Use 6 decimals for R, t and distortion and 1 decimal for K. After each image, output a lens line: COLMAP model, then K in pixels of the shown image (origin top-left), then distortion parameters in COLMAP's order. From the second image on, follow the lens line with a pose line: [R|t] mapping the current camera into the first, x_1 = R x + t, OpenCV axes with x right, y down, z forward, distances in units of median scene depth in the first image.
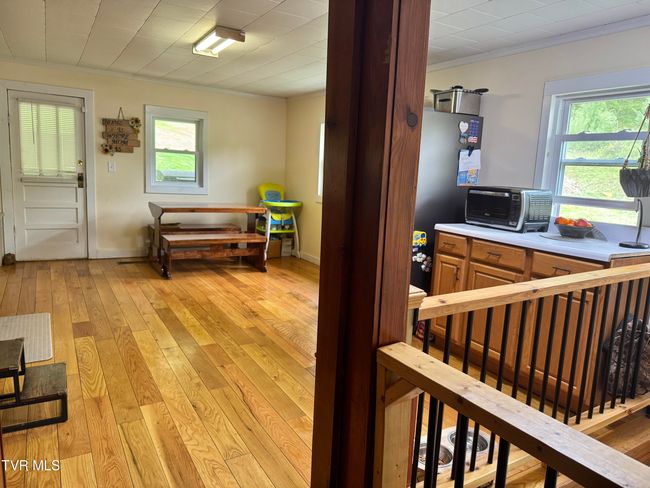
lens RADIAL K [[460.6, 0, 325.4], [0, 460.6, 242.0], [0, 0, 1]] dist [0.073848, -0.065619]
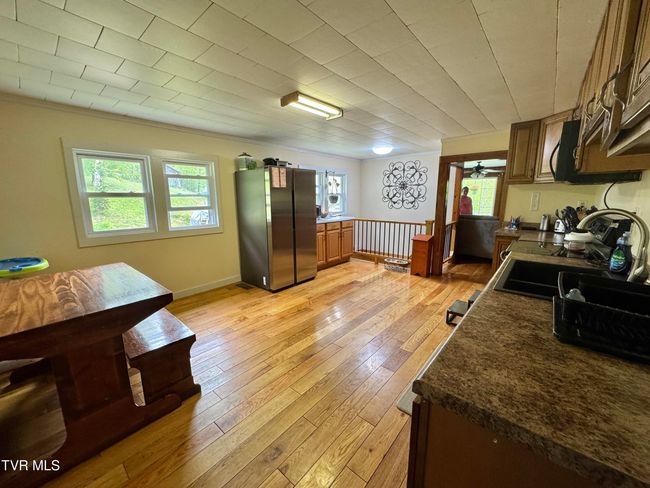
lens RADIAL K [[258.9, 0, 323.9], [0, 258.9, 242.1], [0, 0, 1]] dist [0.001226, 0.000123]
pose [[-0.316338, -0.212539, 0.924531, -0.827554], [0.139746, 0.953506, 0.267016, -0.232308], [-0.938297, 0.213666, -0.271929, 1.072834]]
